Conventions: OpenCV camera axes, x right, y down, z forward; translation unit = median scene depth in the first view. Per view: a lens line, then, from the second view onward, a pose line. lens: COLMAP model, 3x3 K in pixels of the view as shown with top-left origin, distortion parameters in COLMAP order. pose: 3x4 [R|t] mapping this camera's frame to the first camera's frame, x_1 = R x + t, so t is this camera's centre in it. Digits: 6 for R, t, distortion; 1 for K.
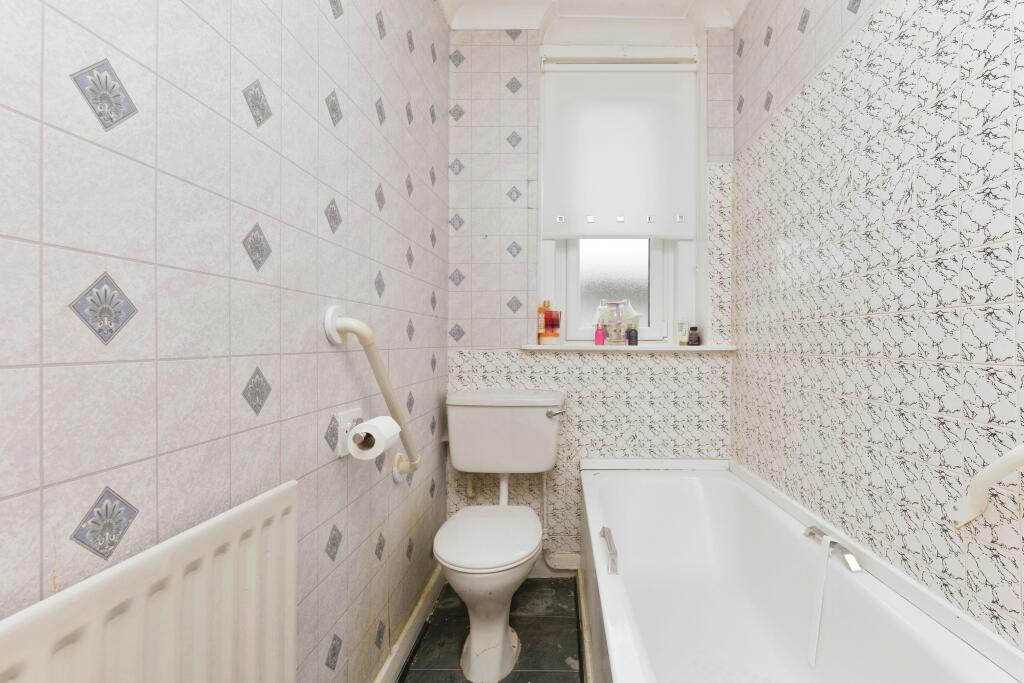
lens RADIAL K [[446.2, 0, 512.0], [0, 446.2, 341.5], [0, 0, 1]] dist [-0.000775, -0.000166]
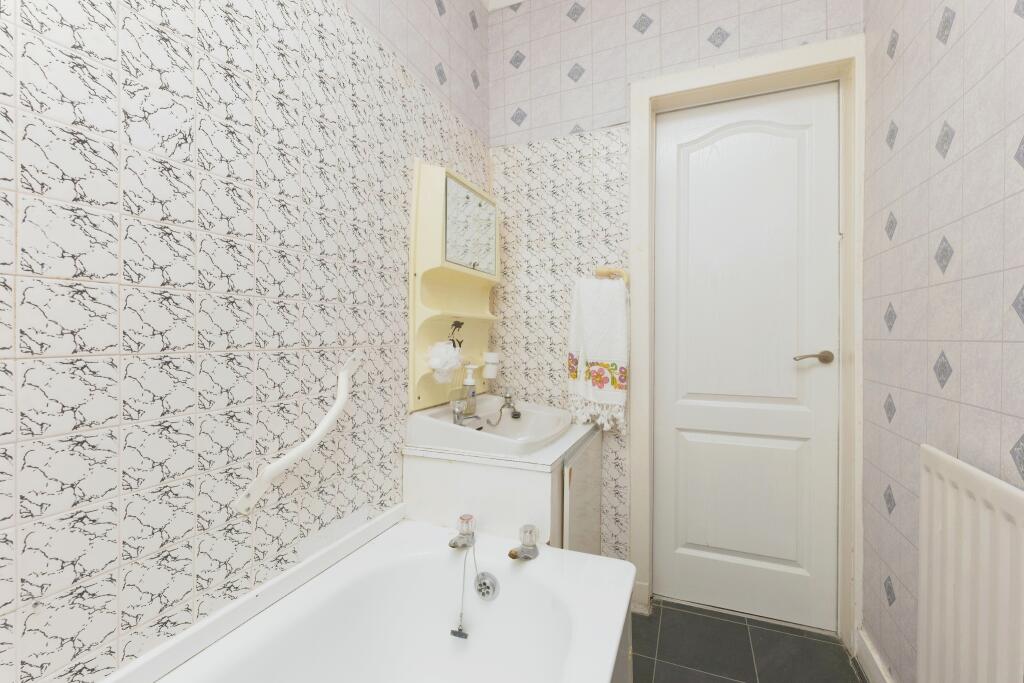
lens RADIAL K [[403.6, 0, 505.5], [0, 403.6, 339.2], [0, 0, 1]] dist [0.016817, 0.000118]
pose [[-0.945566, -0.003753, 0.325409, 0.150377], [-0.001337, 0.999970, 0.007650, 0.013448], [-0.325428, 0.006799, -0.945542, 1.744649]]
